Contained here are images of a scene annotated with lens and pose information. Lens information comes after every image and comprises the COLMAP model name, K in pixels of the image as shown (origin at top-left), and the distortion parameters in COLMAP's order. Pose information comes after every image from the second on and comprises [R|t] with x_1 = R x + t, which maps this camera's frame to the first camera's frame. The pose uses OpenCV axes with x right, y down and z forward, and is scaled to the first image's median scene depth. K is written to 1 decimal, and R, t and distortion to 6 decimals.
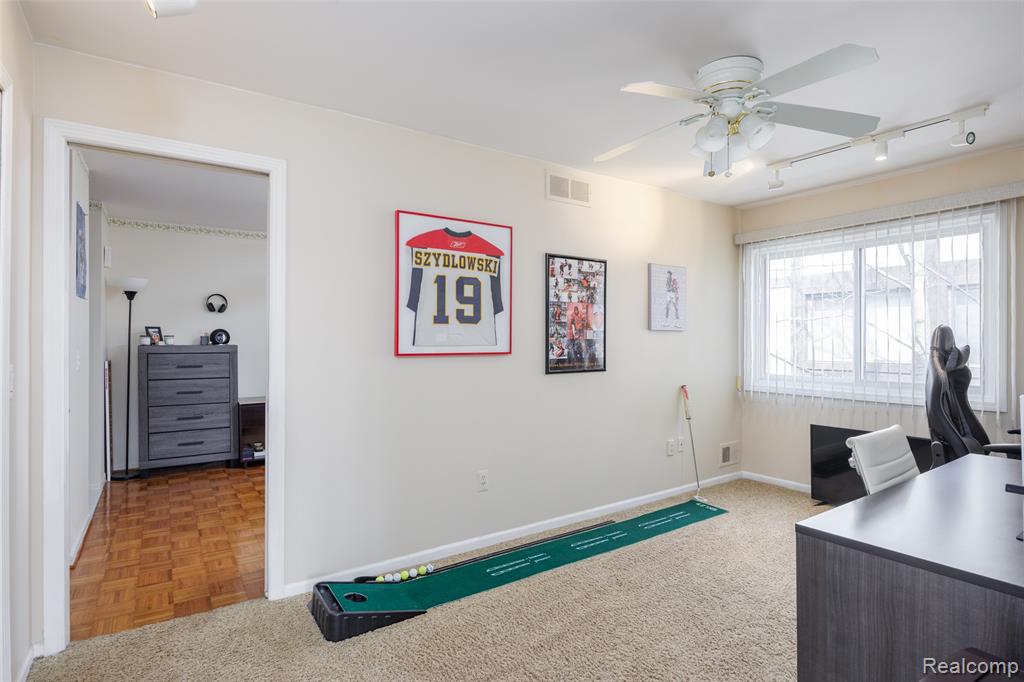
lens RADIAL K [[519.2, 0, 512.0], [0, 519.2, 341.0], [0, 0, 1]] dist [-0.001112, -0.000198]
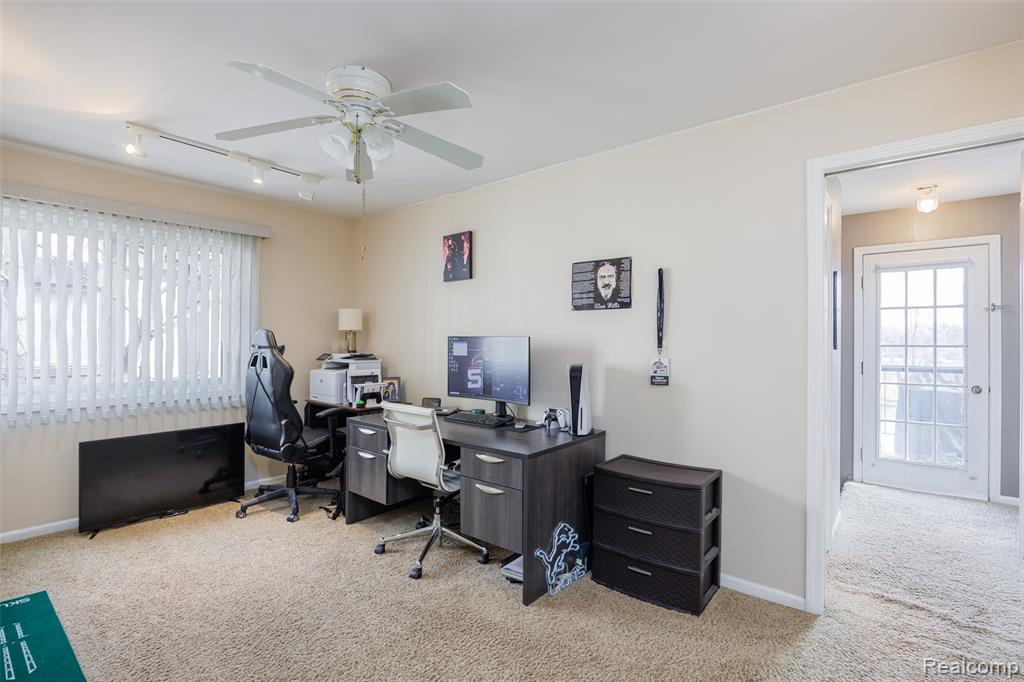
lens RADIAL K [[479.7, 0, 506.6], [0, 479.7, 339.8], [0, 0, 1]] dist [-0.012298, 0.001176]
pose [[-0.276085, 0.001187, 0.961133, -0.359765], [-0.001416, 0.999998, -0.001641, -0.001230], [-0.961132, -0.001814, -0.276082, 0.610297]]
